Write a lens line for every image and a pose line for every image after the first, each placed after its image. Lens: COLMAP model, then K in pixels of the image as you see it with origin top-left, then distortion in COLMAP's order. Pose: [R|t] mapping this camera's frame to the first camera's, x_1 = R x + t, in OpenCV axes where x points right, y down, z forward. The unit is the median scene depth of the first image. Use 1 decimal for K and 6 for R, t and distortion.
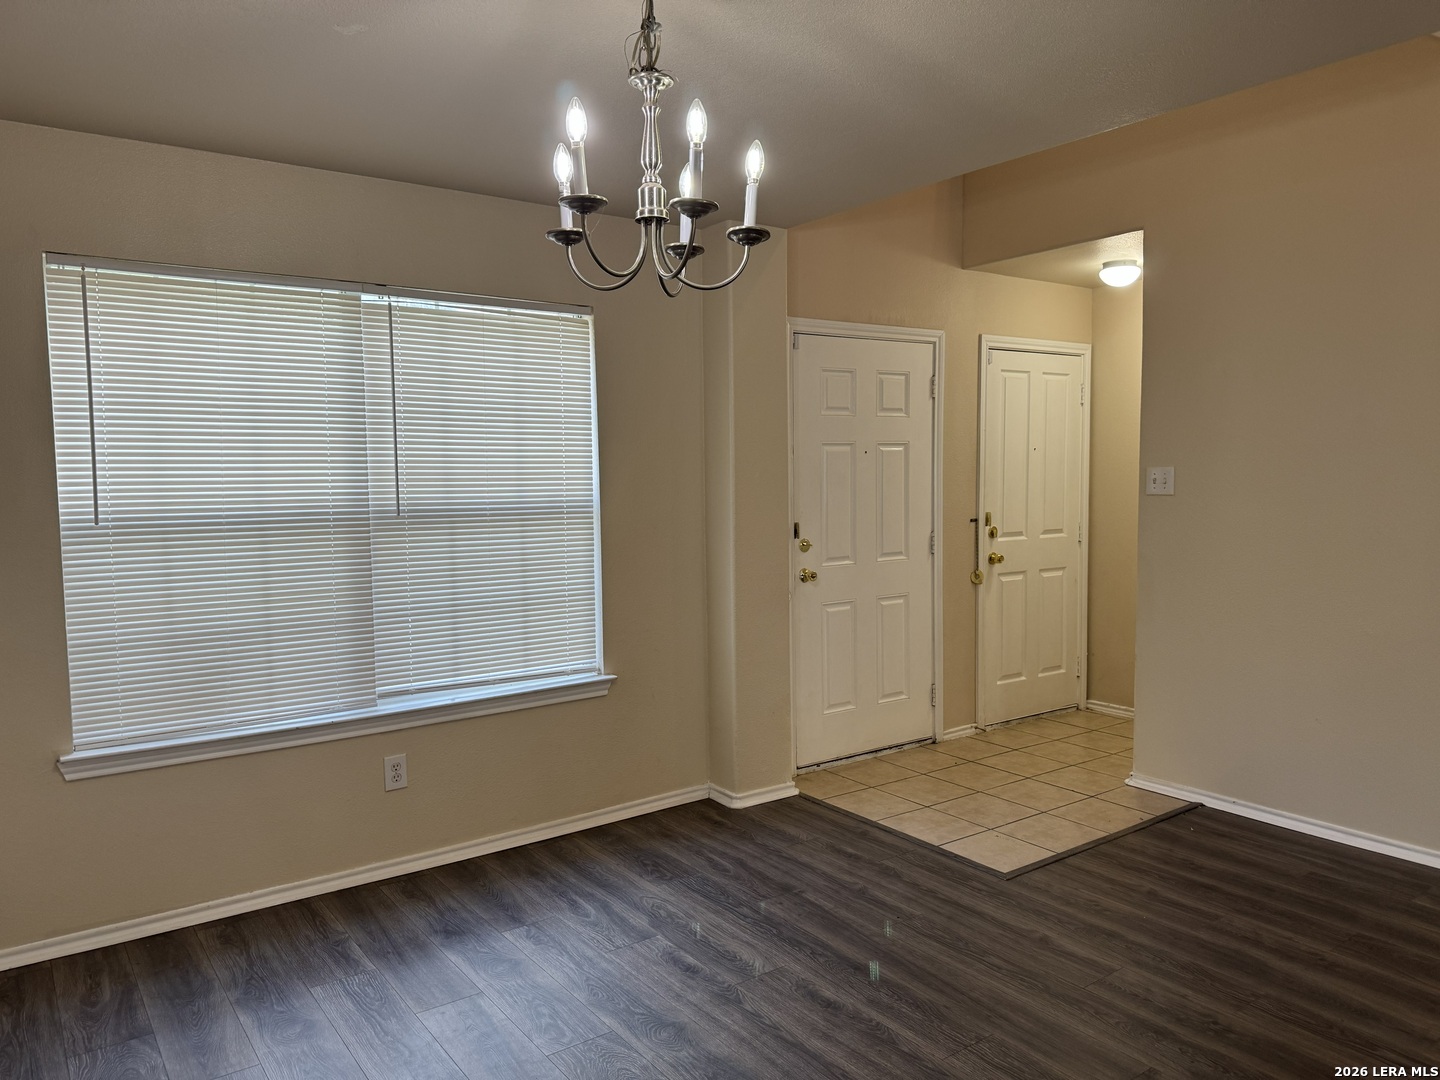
lens RADIAL K [[1008.4, 0, 720.0], [0, 1008.4, 540.0], [0, 0, 1]] dist [0.147424, -0.229597]
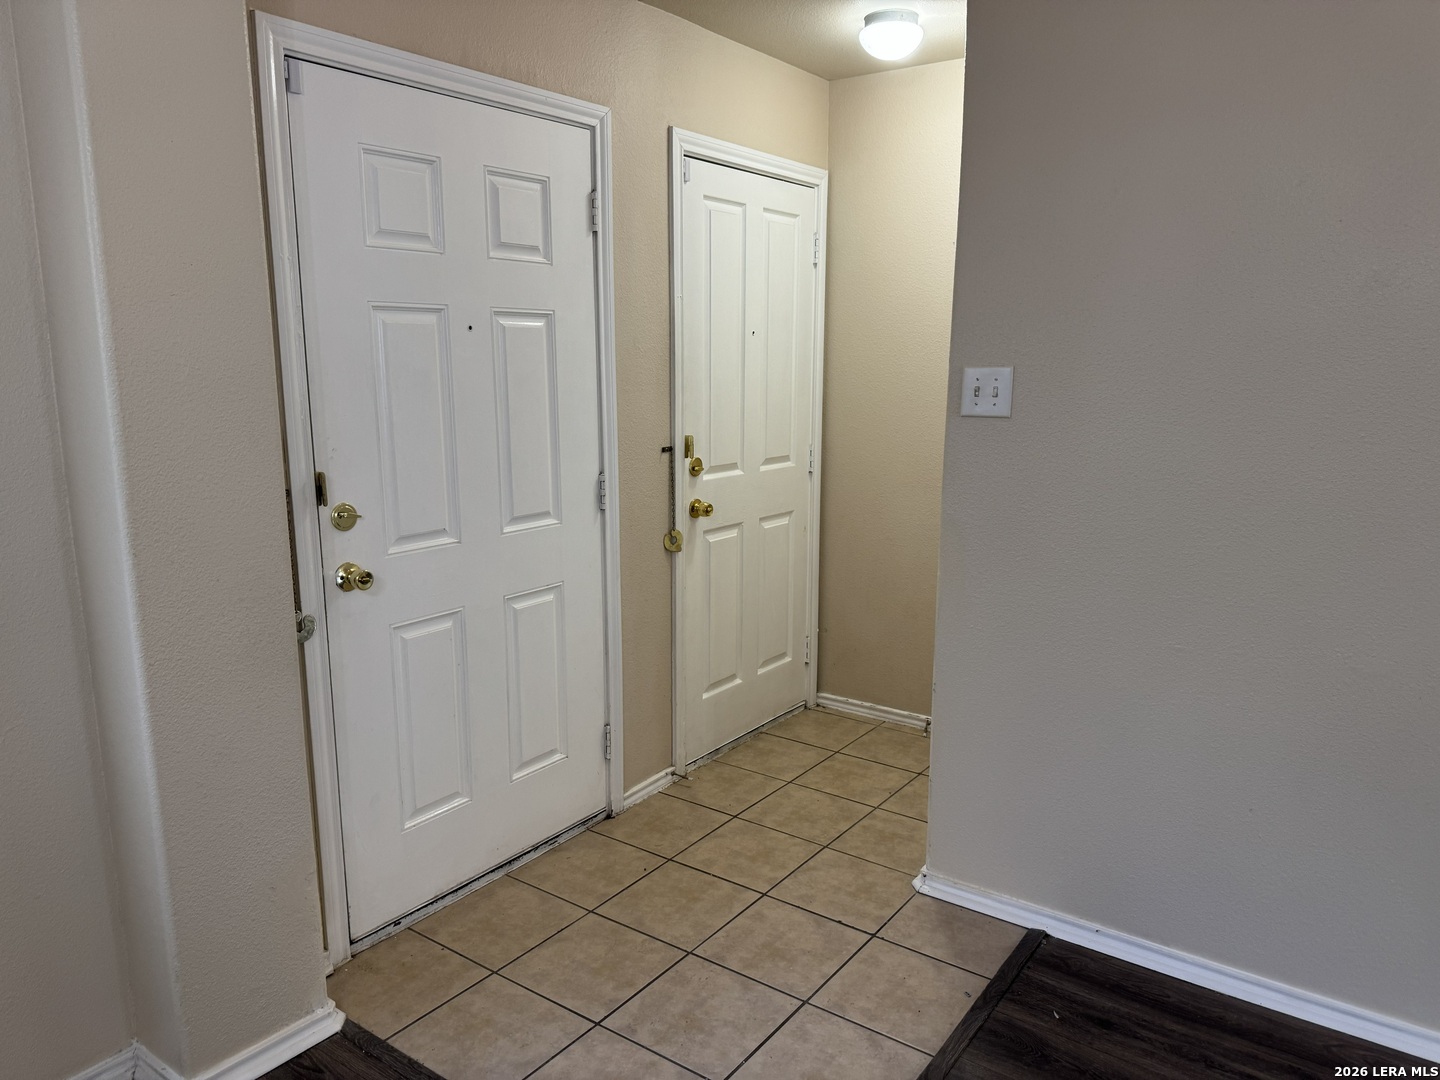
lens RADIAL K [[1008.4, 0, 720.0], [0, 1008.4, 540.0], [0, 0, 1]] dist [0.147424, -0.229597]
pose [[0.949074, -0.044346, 0.311916, 0.091776], [0.009701, 0.993688, 0.111758, -0.034012], [-0.314903, -0.103041, 0.943514, 0.428594]]
